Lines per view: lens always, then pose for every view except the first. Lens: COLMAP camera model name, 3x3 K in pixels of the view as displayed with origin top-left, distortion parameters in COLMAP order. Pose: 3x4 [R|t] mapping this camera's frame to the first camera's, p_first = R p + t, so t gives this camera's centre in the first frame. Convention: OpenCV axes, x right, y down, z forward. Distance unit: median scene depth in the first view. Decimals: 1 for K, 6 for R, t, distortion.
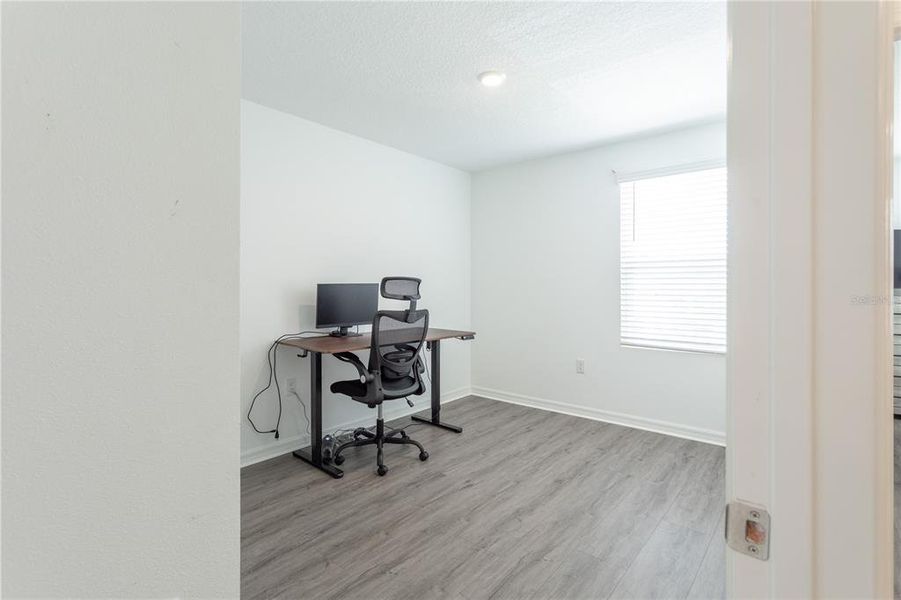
lens RADIAL K [[442.5, 0, 453.0], [0, 442.5, 302.0], [0, 0, 1]] dist [0.002274, 0.000538]
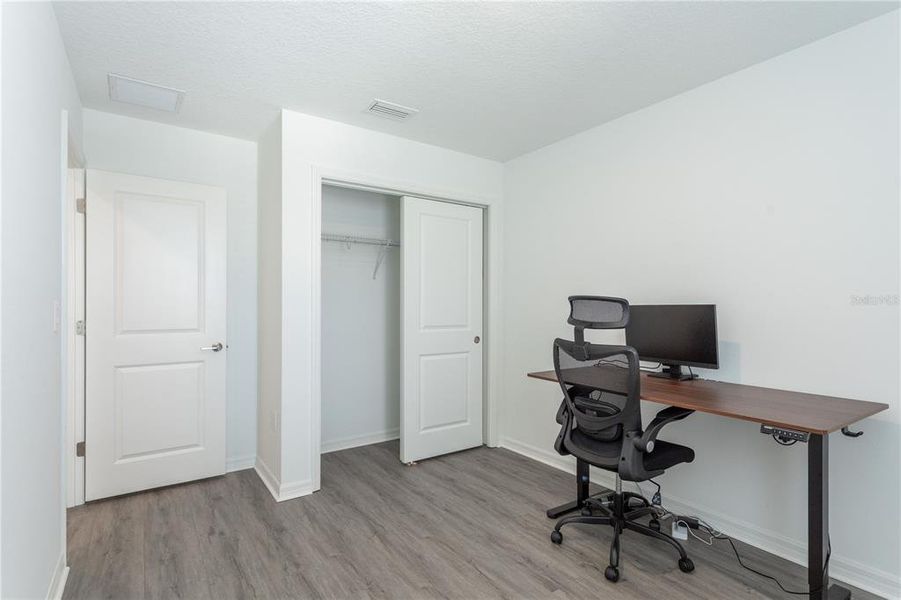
lens RADIAL K [[442.5, 0, 453.0], [0, 442.5, 302.0], [0, 0, 1]] dist [0.002274, 0.000538]
pose [[-0.272320, -0.009903, -0.962156, 0.760601], [-0.036148, 0.999346, -0.000055, -0.047431], [0.961527, 0.034765, -0.272500, 1.150594]]
